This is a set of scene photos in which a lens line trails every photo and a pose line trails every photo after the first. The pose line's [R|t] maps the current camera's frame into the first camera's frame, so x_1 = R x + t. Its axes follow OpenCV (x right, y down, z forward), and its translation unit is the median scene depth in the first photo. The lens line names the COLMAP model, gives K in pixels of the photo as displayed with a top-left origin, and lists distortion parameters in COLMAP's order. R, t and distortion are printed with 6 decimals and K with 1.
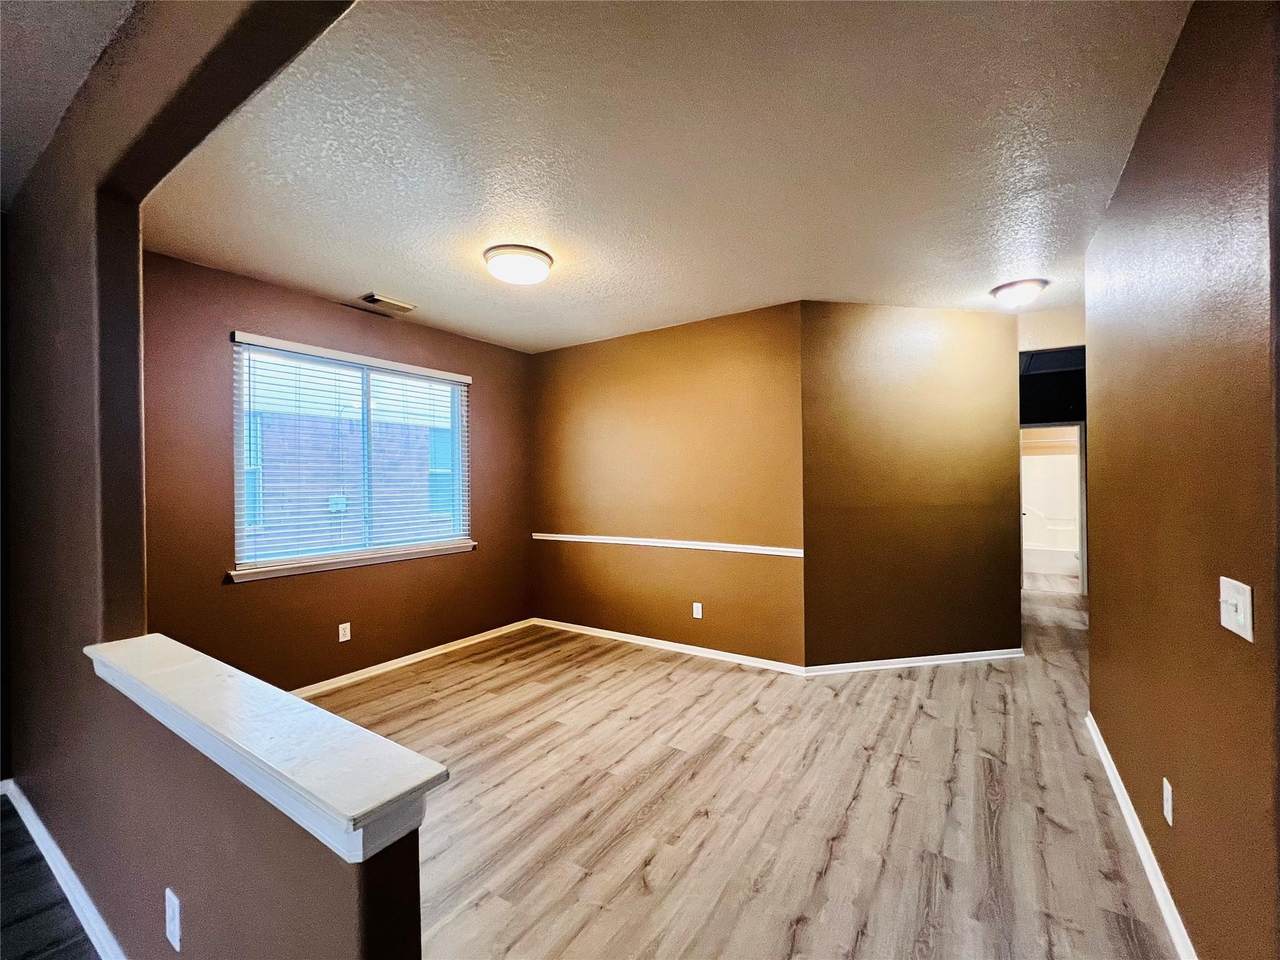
lens RADIAL K [[525.3, 0, 641.3], [0, 525.3, 493.7], [0, 0, 1]] dist [-0.000574, 0.000073]
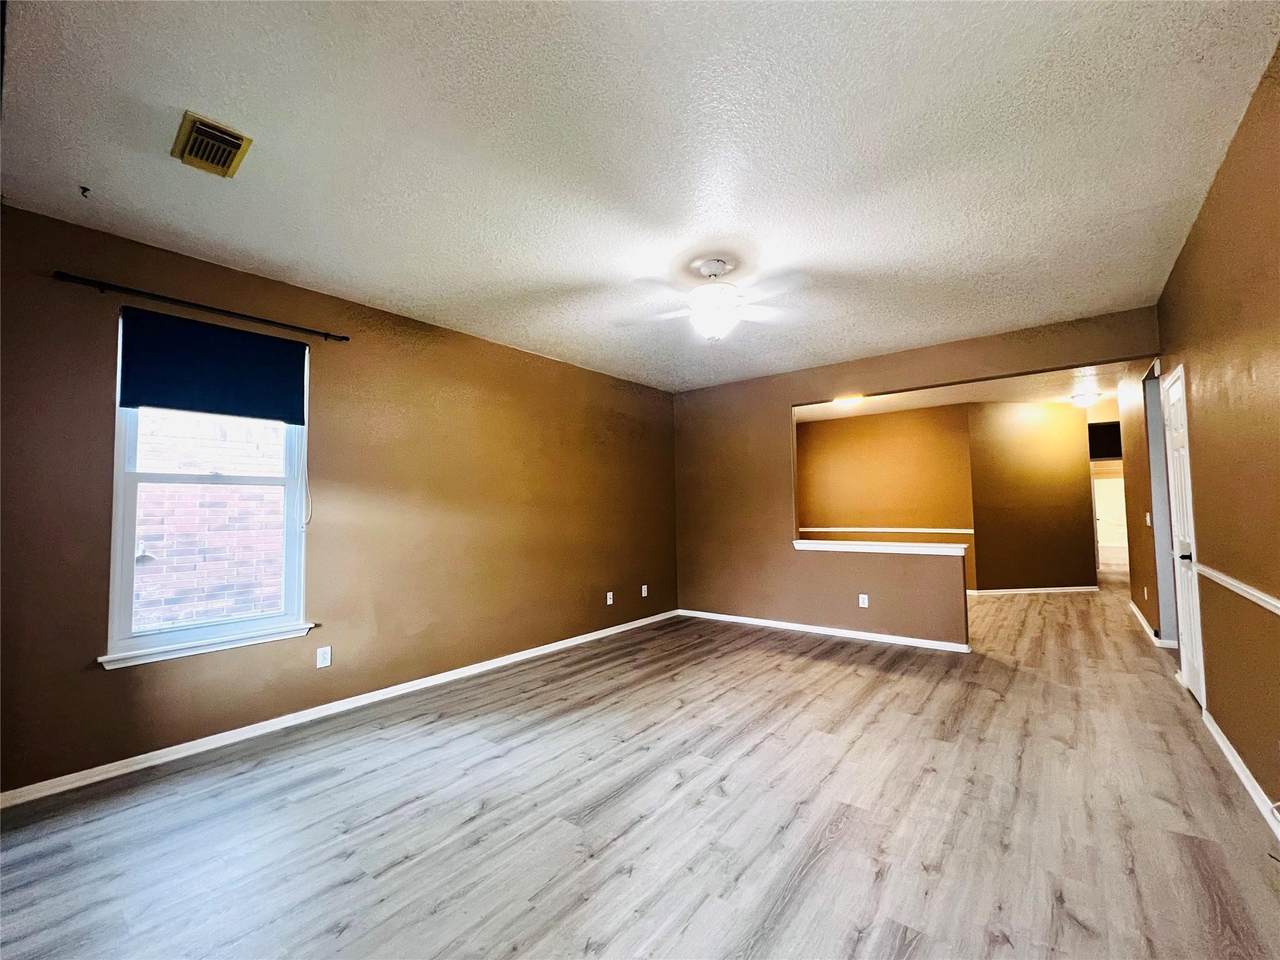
lens RADIAL K [[531.8, 0, 640.0], [0, 531.8, 480.0], [0, 0, 1]] dist [-0.002351, 0.000406]
pose [[0.996084, -0.005850, -0.088223, -0.678081], [0.000647, 0.998264, -0.058886, 0.034892], [0.088414, 0.058599, 0.994359, -0.978559]]
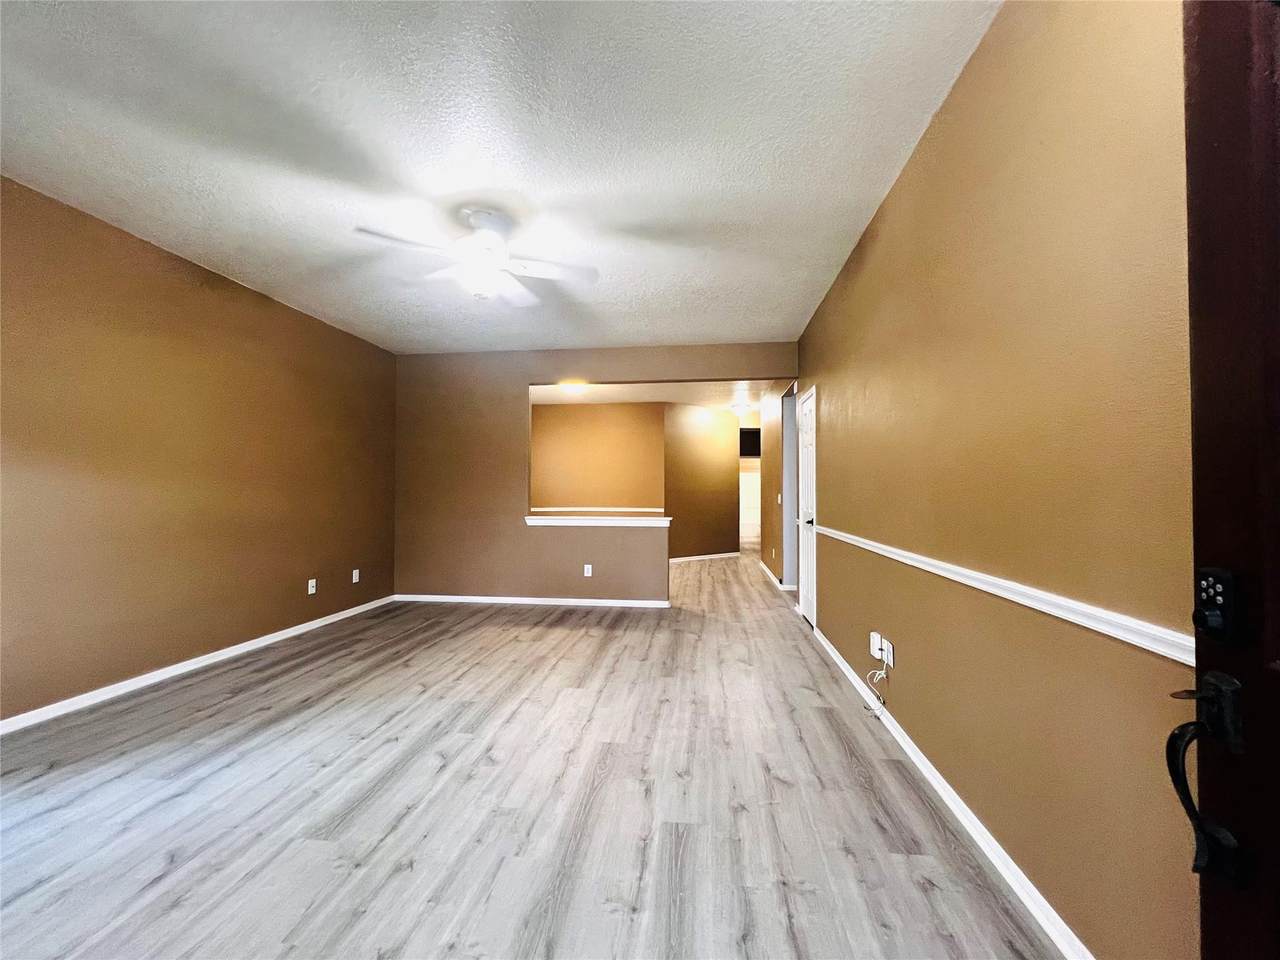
lens RADIAL K [[531.8, 0, 640.0], [0, 531.8, 480.0], [0, 0, 1]] dist [-0.002351, 0.000406]
pose [[0.892131, 0.028763, 0.450860, -0.774284], [-0.013219, 0.999206, -0.037589, 0.063782], [-0.451583, 0.027574, 0.891803, -0.955255]]
